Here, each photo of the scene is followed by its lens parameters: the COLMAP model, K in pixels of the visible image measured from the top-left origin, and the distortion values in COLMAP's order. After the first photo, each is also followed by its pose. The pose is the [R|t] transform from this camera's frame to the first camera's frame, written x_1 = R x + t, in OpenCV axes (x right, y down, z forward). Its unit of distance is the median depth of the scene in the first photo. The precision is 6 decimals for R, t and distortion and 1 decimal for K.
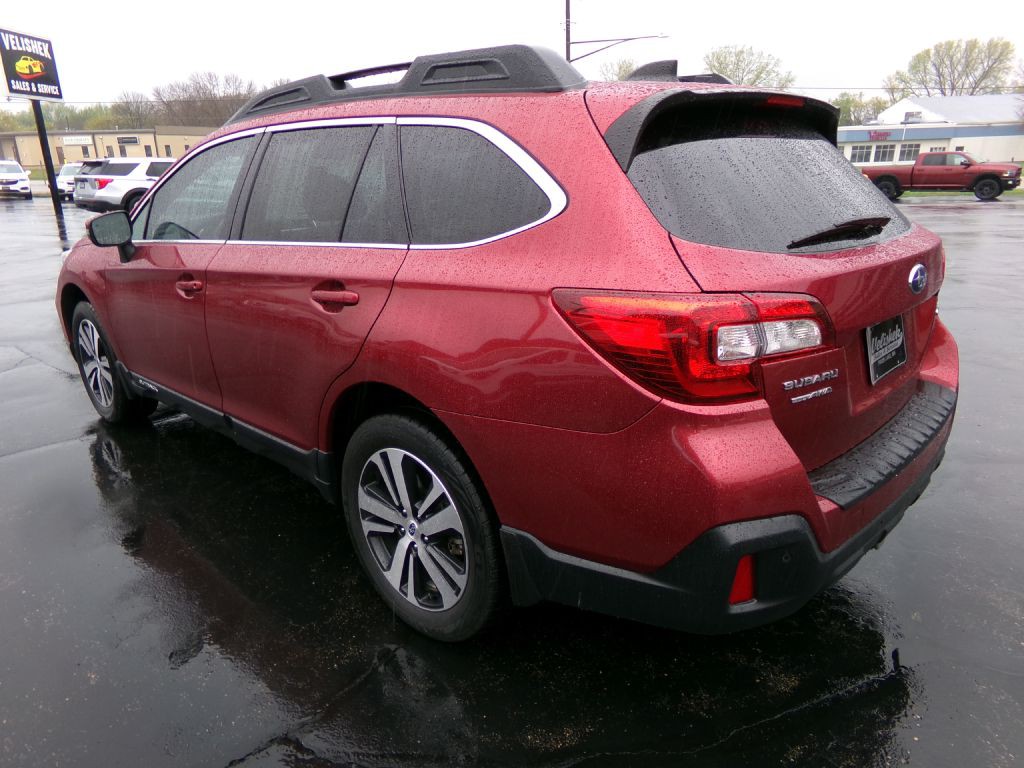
lens RADIAL K [[778.0, 0, 512.0], [0, 778.0, 384.0], [0, 0, 1]] dist [0.030680, -0.035334]
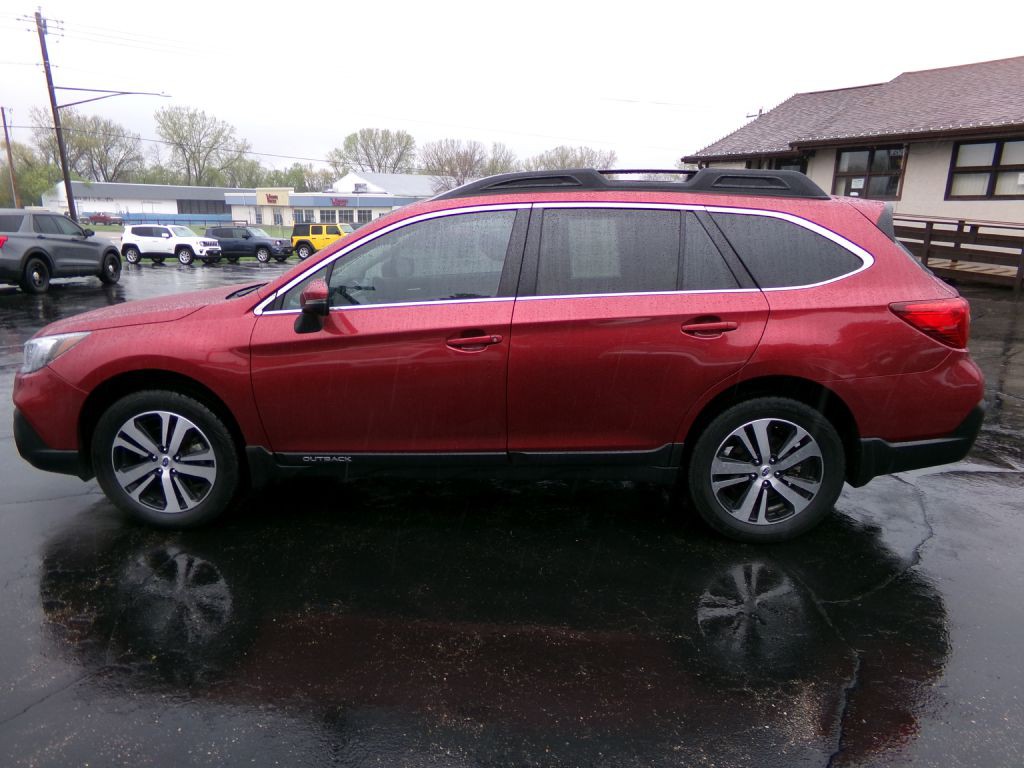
lens RADIAL K [[778.0, 0, 512.0], [0, 778.0, 384.0], [0, 0, 1]] dist [0.030680, -0.035334]
pose [[0.670550, -0.132024, 0.730022, -0.253376], [0.181140, 0.983391, 0.011463, -0.014735], [-0.719410, 0.124550, 0.683328, 0.046441]]
